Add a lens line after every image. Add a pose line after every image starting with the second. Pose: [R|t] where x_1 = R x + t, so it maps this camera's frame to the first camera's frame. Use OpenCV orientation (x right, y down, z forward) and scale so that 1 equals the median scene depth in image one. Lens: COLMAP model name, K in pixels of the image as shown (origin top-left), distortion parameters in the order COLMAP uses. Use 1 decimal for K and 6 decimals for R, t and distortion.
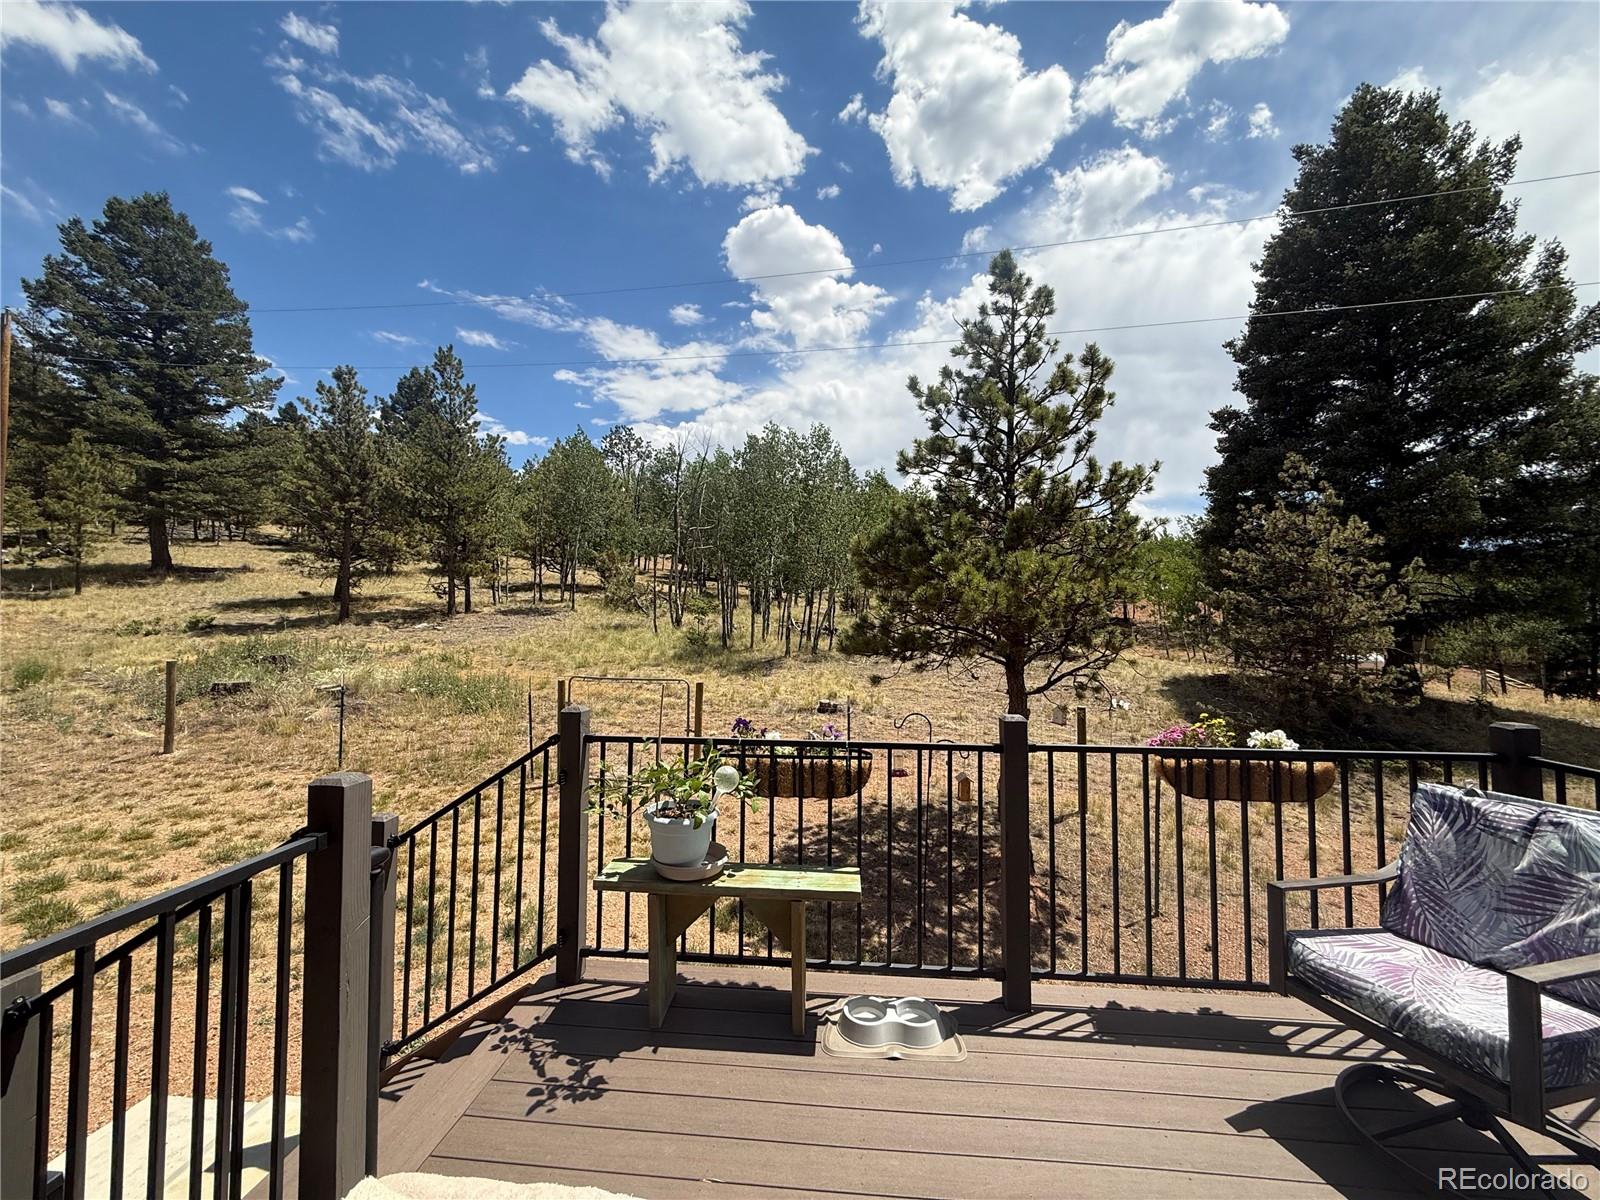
lens RADIAL K [[639.8, 0, 802.9], [0, 639.8, 596.1], [0, 0, 1]] dist [-0.000279, 0.000846]
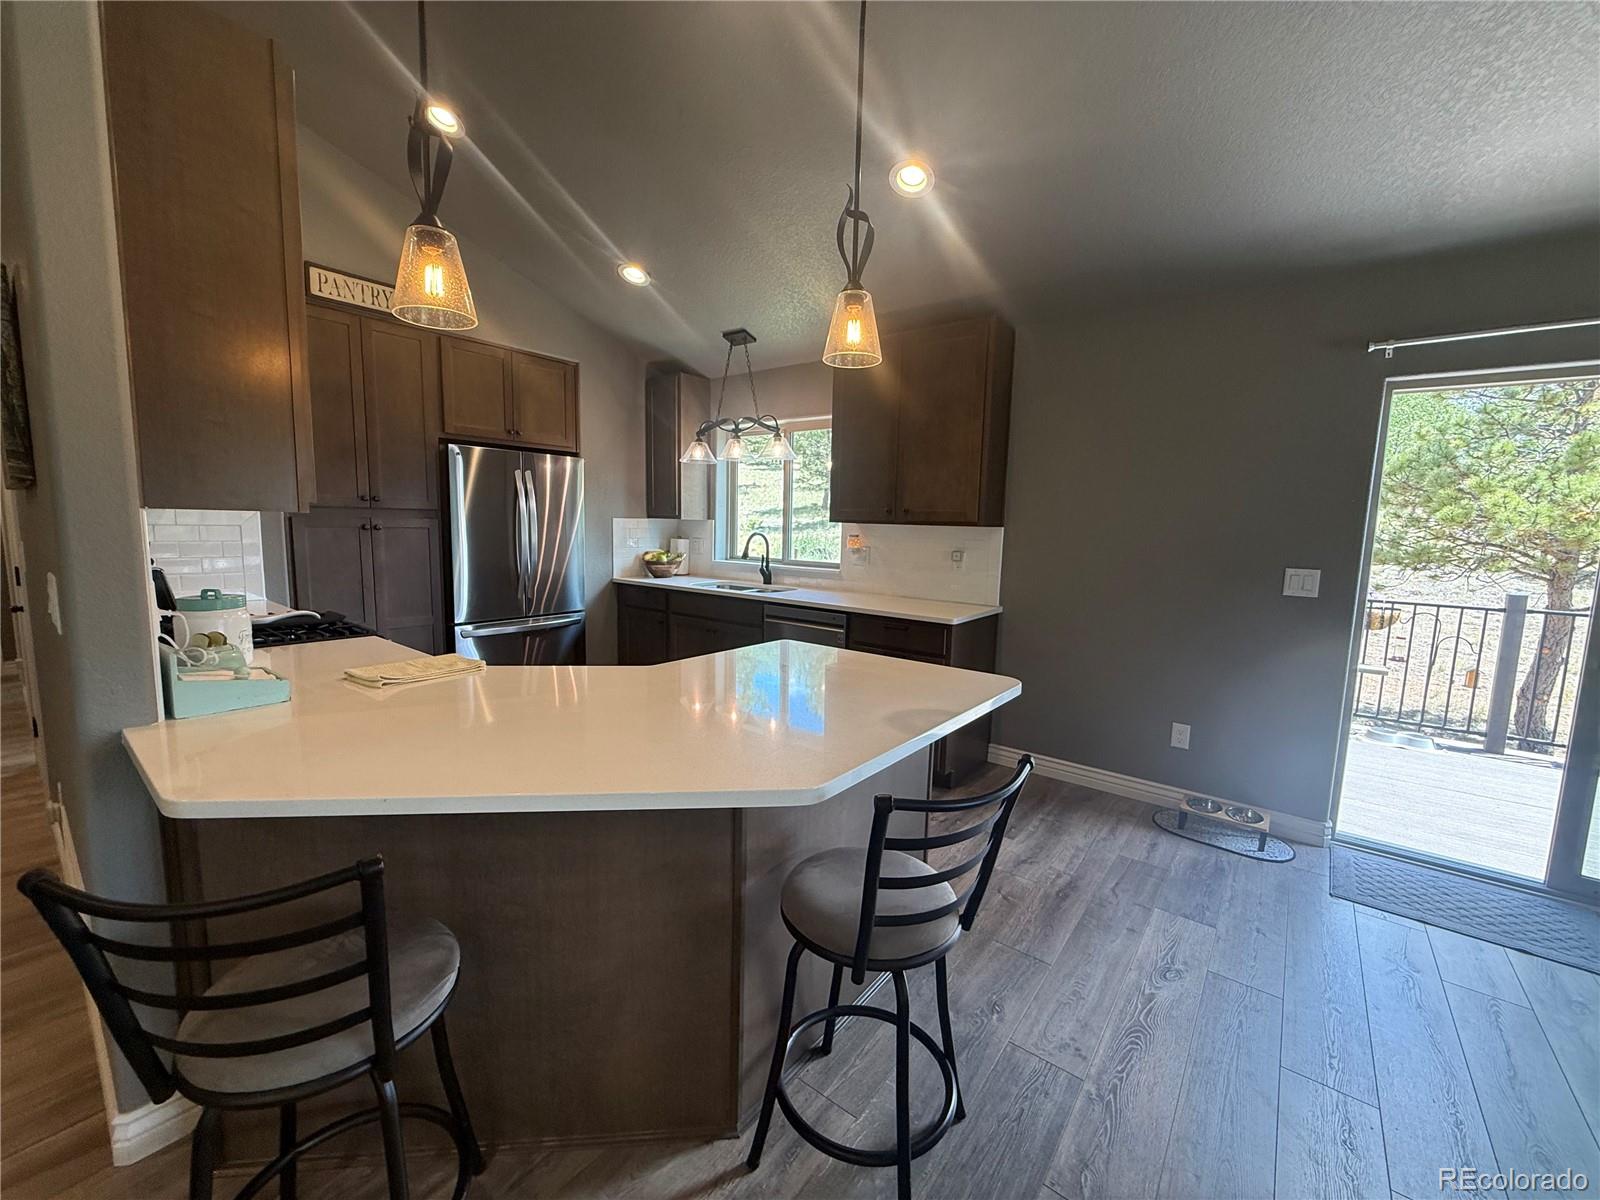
lens RADIAL K [[639.8, 0, 793.8], [0, 639.8, 599.7], [0, 0, 1]] dist [-0.000279, 0.000846]
pose [[0.829152, 0.084370, -0.552621, -0.142173], [-0.001876, 0.988960, 0.148172, -0.017808], [0.559021, -0.121820, 0.820156, -0.640434]]
